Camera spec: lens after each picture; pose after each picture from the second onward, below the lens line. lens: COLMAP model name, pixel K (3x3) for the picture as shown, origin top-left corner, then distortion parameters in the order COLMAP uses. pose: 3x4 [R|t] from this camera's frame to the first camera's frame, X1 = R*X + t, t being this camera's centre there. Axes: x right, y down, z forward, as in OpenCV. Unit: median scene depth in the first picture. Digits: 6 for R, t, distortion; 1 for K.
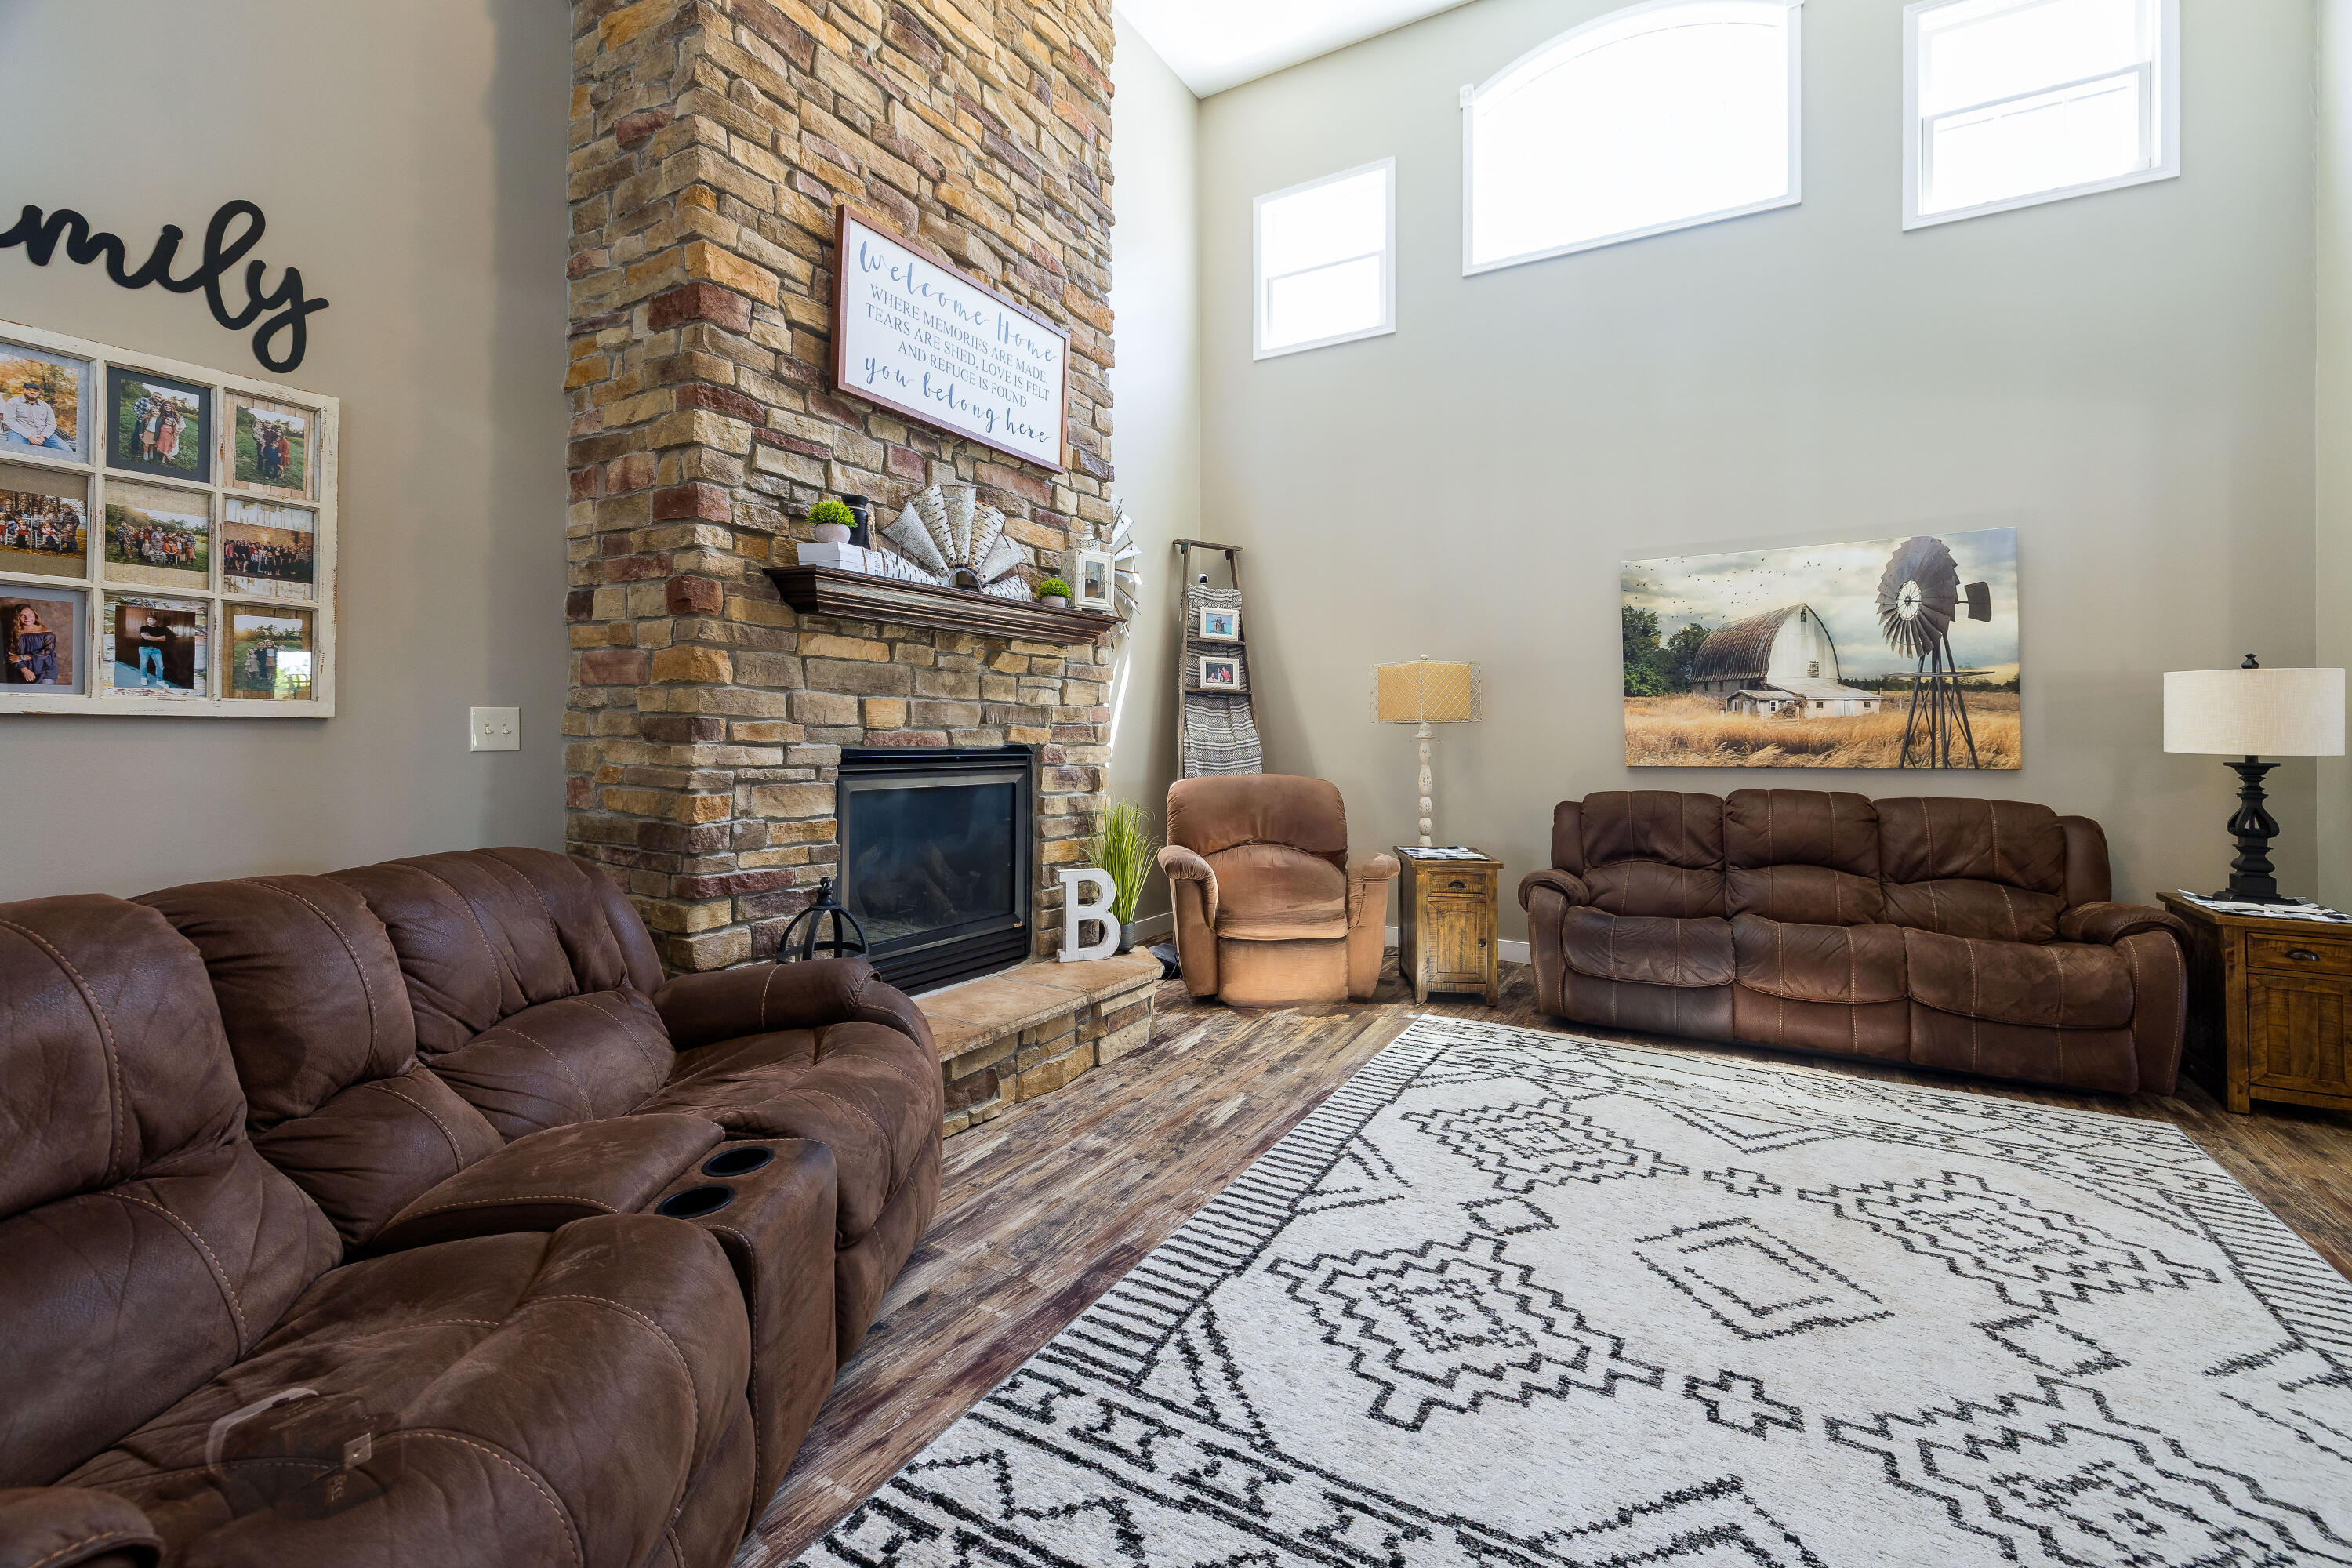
lens RADIAL K [[979.9, 0, 1215.5], [0, 979.9, 695.8], [0, 0, 1]] dist [0.000032, -0.000222]
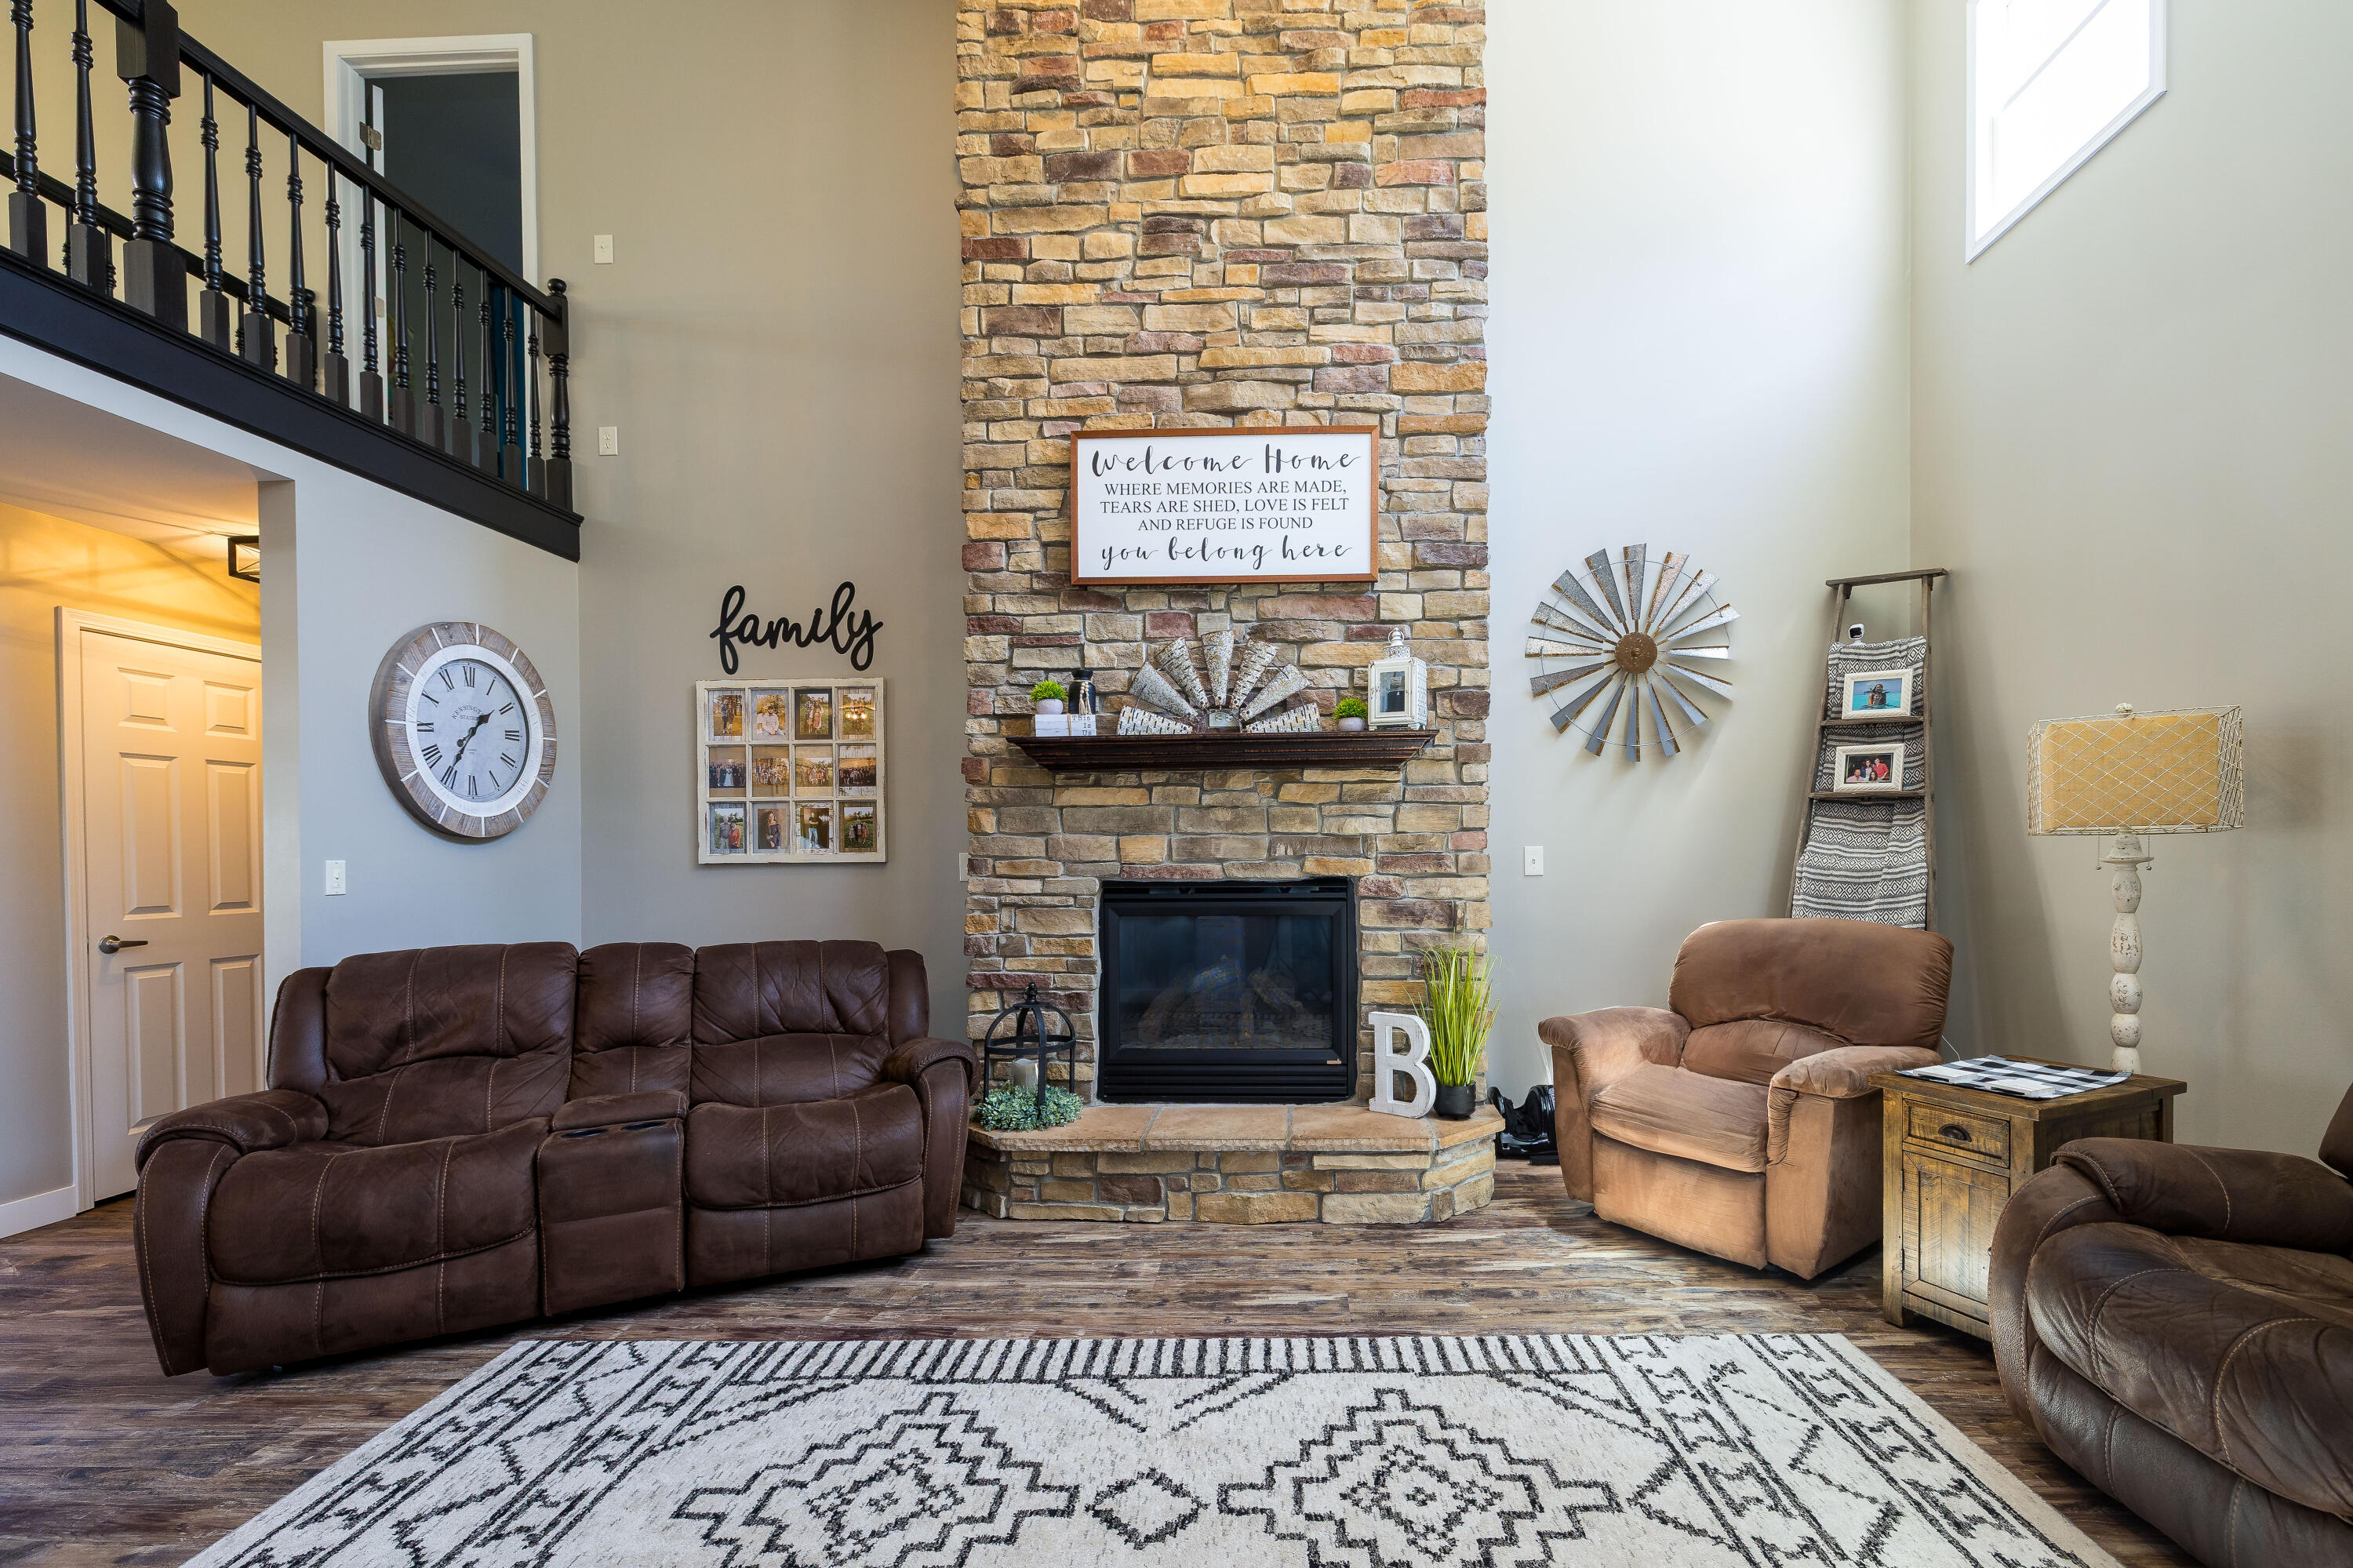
lens RADIAL K [[1044.2, 0, 1283.8], [0, 1044.2, 842.2], [0, 0, 1]] dist [0.000017, -0.000100]
pose [[0.480744, -0.026409, -0.876463, 0.928685], [0.047097, 0.998881, -0.004265, 0.025082], [0.875596, -0.039228, 0.481449, 0.633484]]
